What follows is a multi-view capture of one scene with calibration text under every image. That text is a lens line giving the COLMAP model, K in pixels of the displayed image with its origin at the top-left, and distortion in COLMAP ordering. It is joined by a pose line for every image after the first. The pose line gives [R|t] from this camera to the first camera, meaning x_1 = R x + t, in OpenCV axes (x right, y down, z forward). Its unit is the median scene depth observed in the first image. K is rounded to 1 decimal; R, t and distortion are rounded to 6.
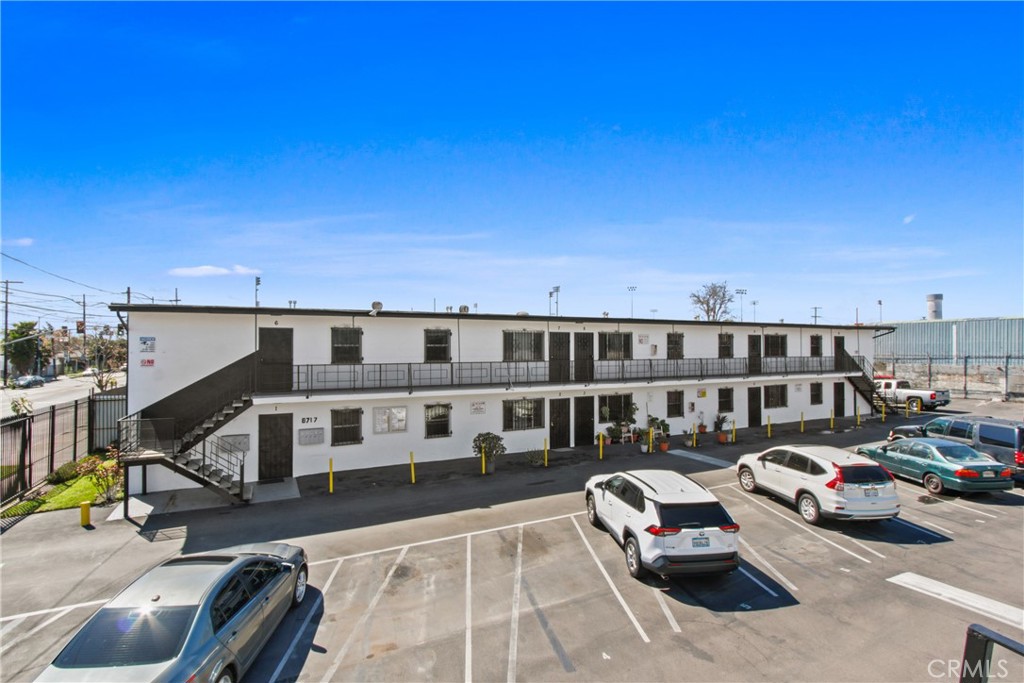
lens RADIAL K [[492.6, 0, 512.0], [0, 492.6, 341.5], [0, 0, 1]] dist [-0.024376, 0.000000]
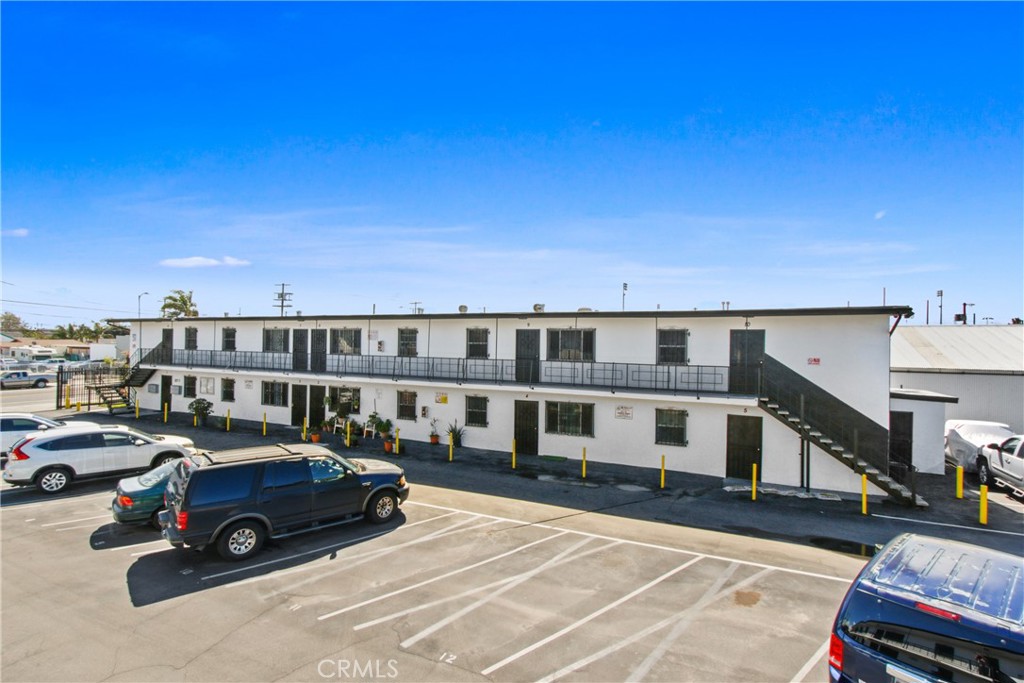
lens RADIAL K [[480.7, 0, 491.0], [0, 480.7, 345.5], [0, 0, 1]] dist [-0.014096, 0.000745]
pose [[0.621268, 0.013141, -0.783488, 1.028029], [-0.009395, 0.999912, 0.009321, 0.004417], [0.783542, 0.001570, 0.621337, 0.509446]]
